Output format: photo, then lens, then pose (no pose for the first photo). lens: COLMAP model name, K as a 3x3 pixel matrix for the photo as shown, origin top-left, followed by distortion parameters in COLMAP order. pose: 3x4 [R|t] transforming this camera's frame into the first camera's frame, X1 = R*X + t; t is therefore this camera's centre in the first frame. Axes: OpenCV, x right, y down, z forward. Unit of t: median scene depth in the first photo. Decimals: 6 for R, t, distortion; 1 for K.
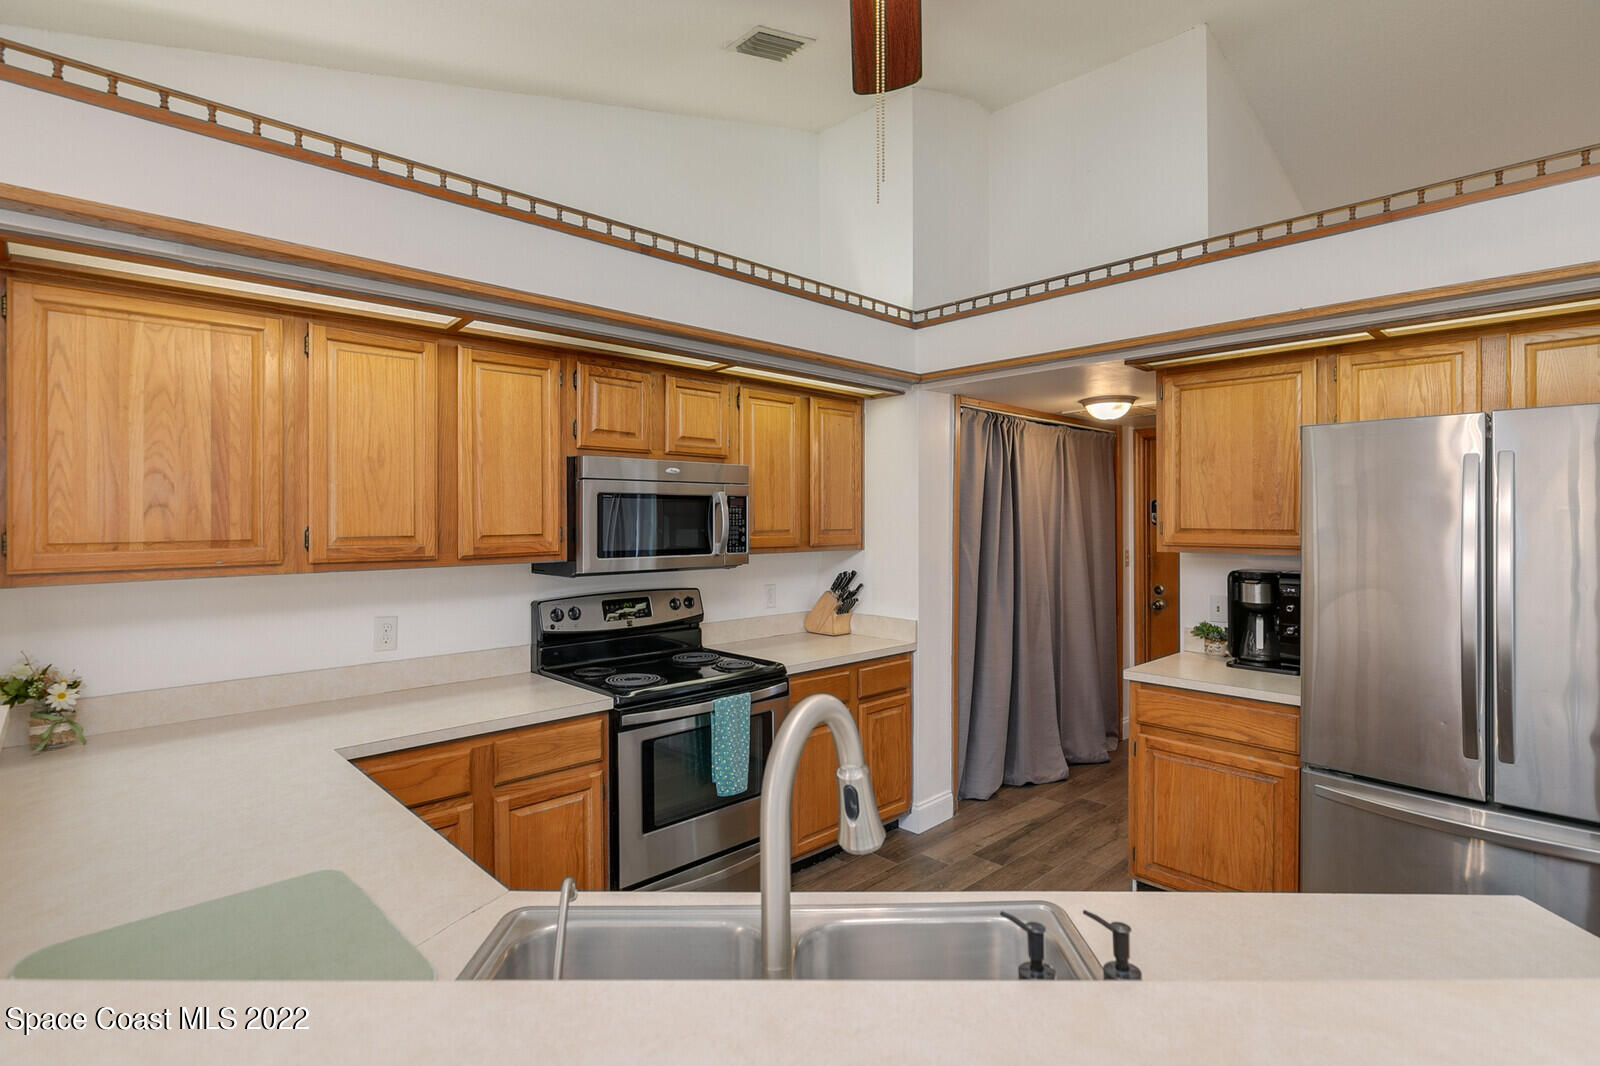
lens RADIAL K [[774.9, 0, 806.5], [0, 774.9, 529.3], [0, 0, 1]] dist [-0.004761, 0.000738]
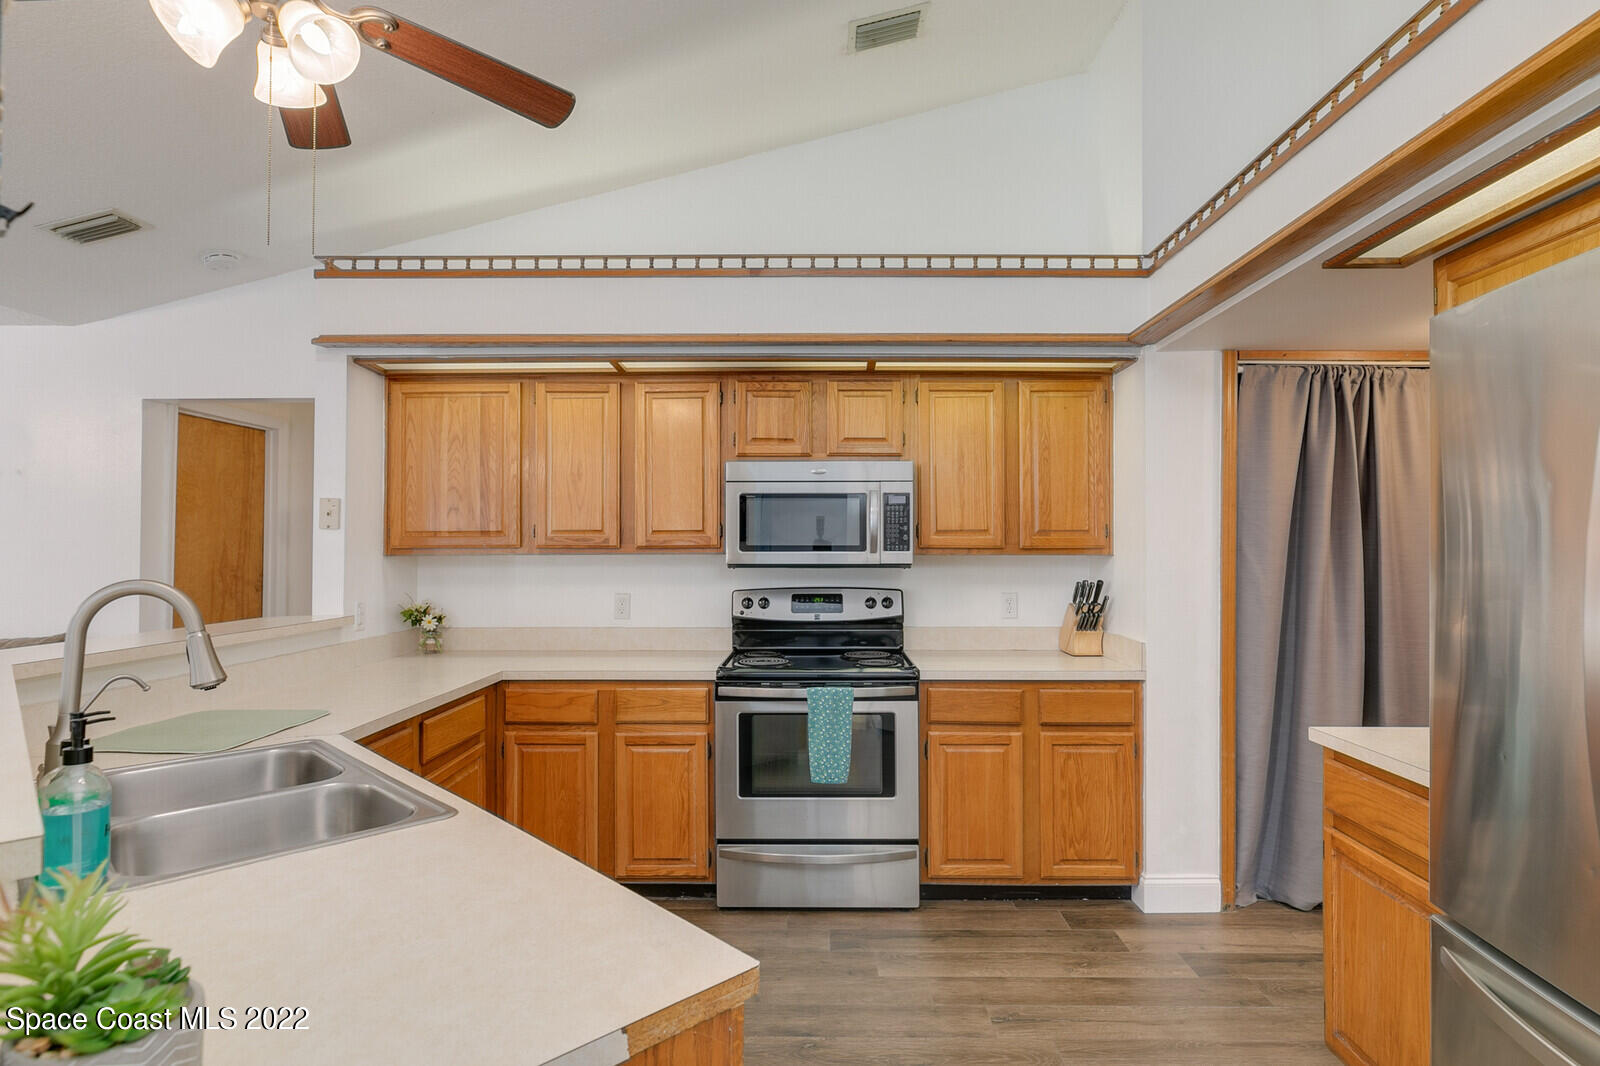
lens RADIAL K [[815.9, 0, 806.0], [0, 815.9, 549.9], [0, 0, 1]] dist [-0.002250, -0.000405]
pose [[0.715011, 0.003918, -0.699102, 0.613820], [-0.010692, 0.999929, -0.005332, 0.039321], [0.699031, 0.011287, 0.715002, 0.202004]]
